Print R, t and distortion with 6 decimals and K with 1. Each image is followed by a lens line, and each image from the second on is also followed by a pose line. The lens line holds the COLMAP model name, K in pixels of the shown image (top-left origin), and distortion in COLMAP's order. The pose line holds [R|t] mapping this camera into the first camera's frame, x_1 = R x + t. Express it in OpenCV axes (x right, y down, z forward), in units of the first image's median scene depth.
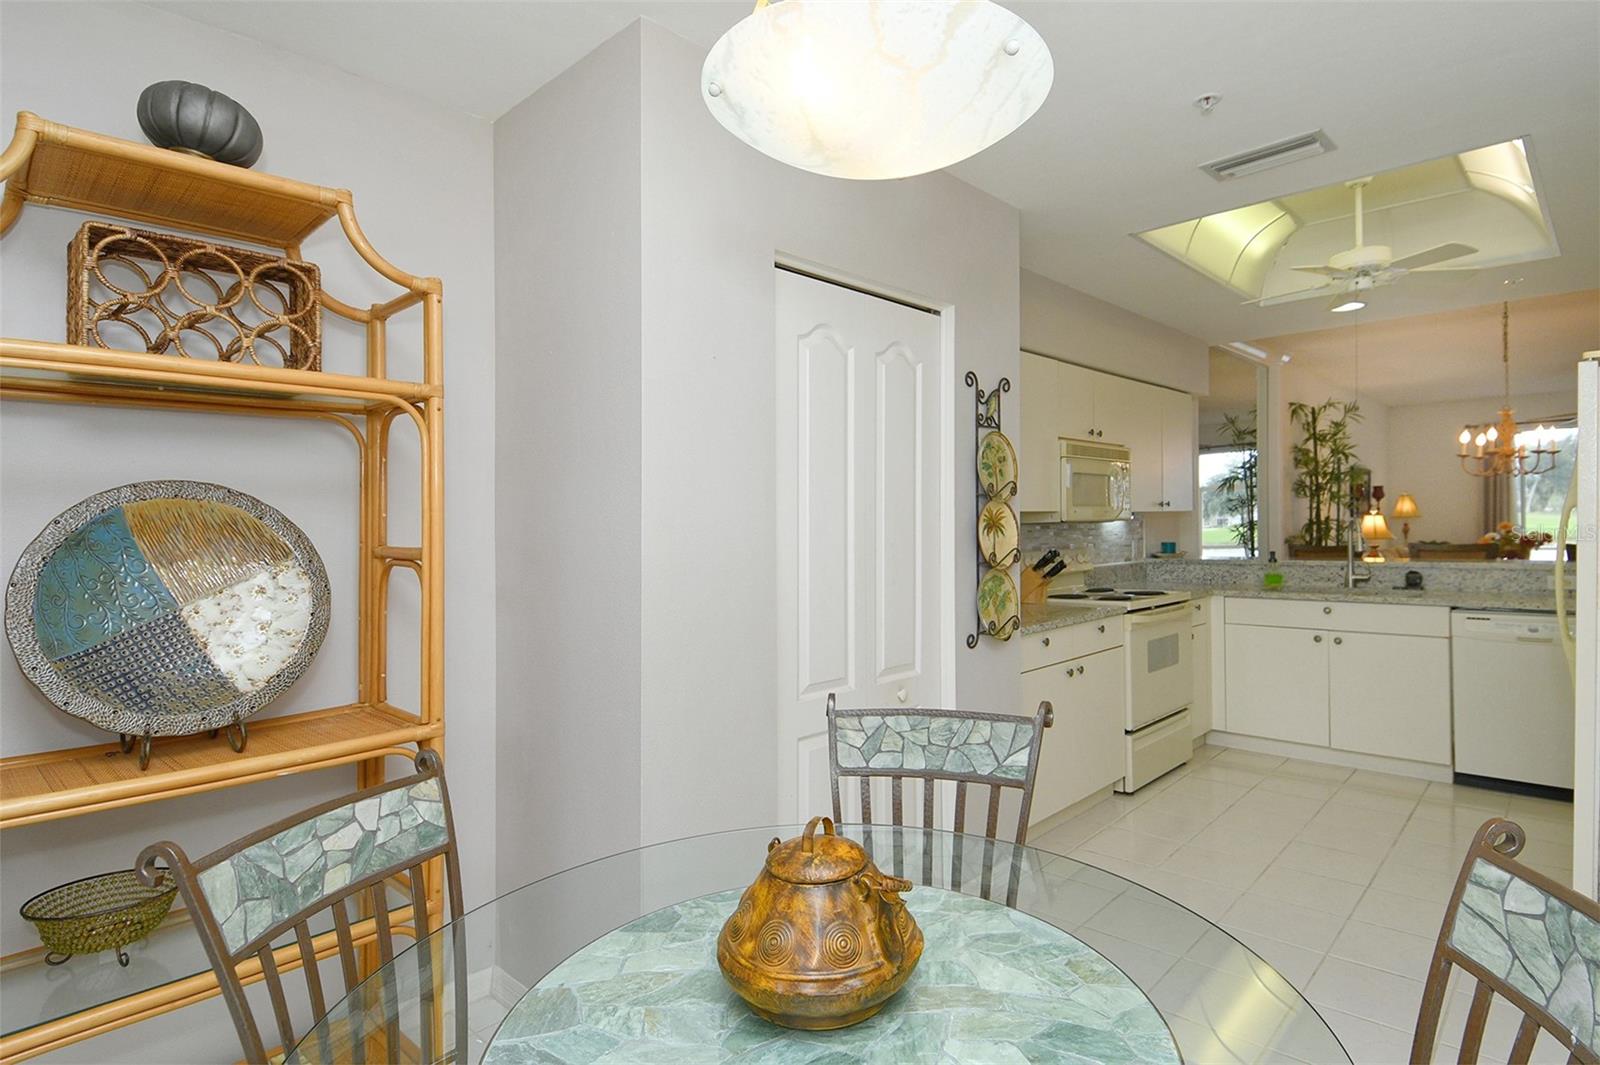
lens RADIAL K [[836.3, 0, 805.8], [0, 836.3, 543.1], [0, 0, 1]] dist [0.010424, -0.011079]
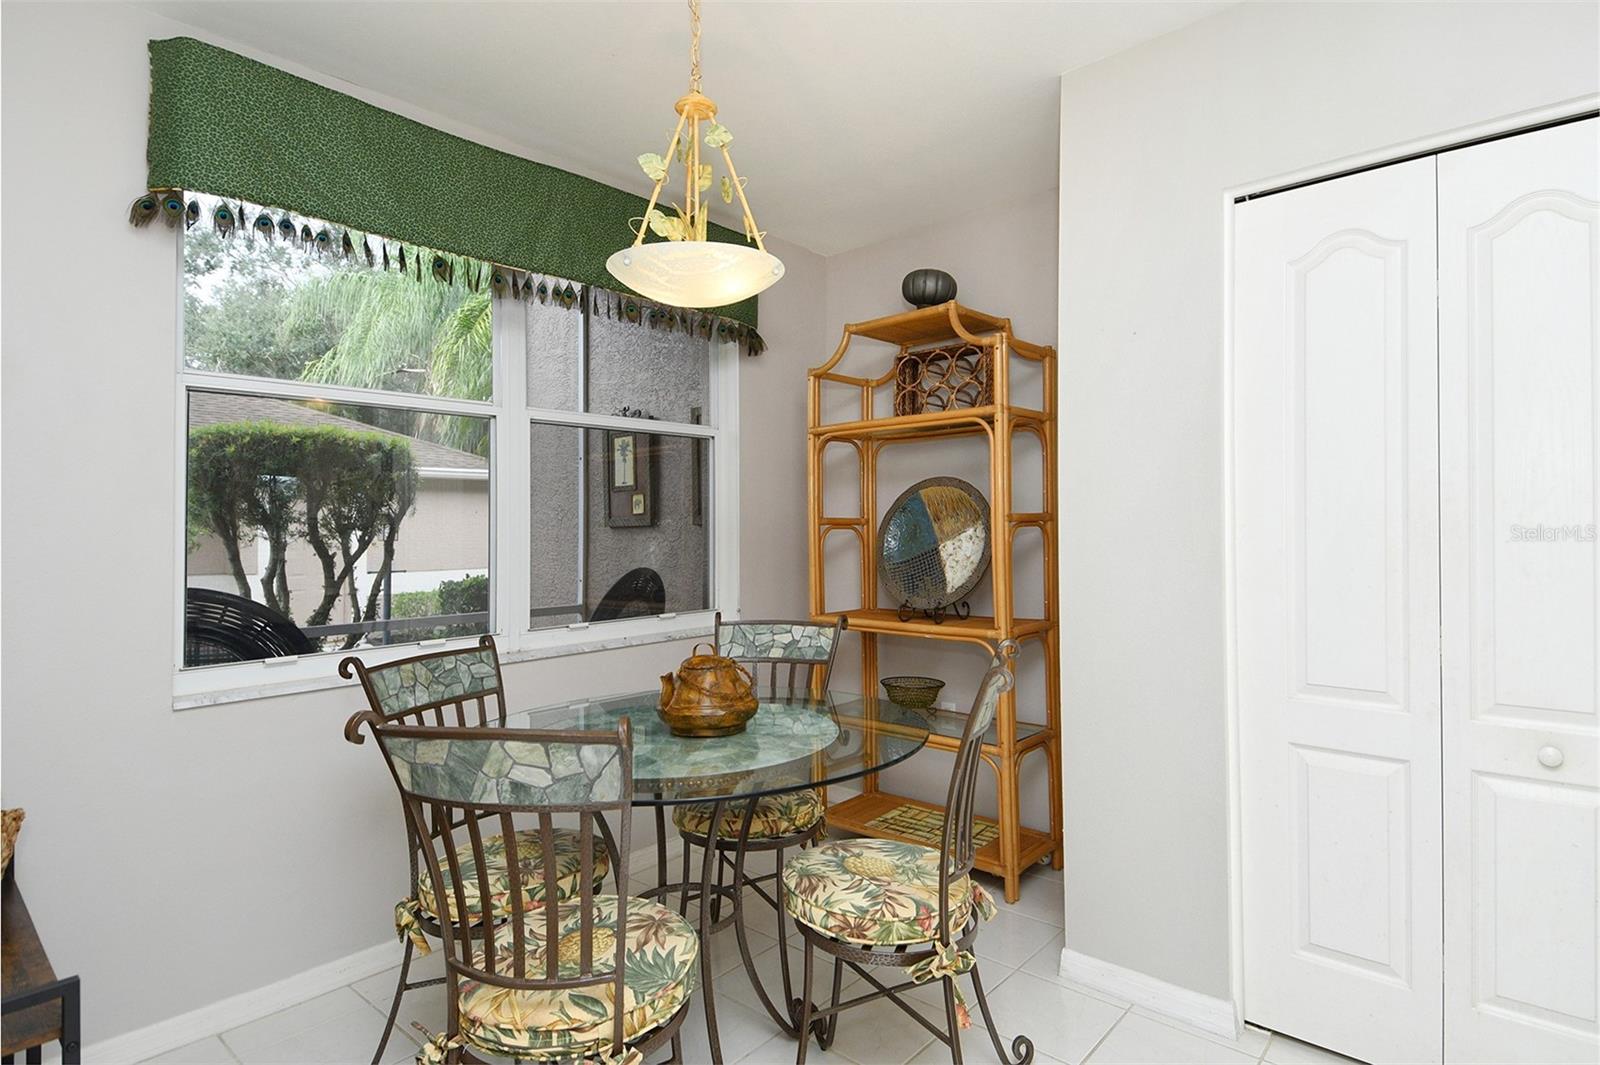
lens RADIAL K [[836.3, 0, 808.0], [0, 836.3, 516.4], [0, 0, 1]] dist [0.010424, -0.011079]
pose [[0.025866, 0.005442, -0.999651, 1.166779], [-0.011638, 0.999919, 0.005143, 0.008869], [0.999598, 0.011501, 0.025928, 0.688541]]
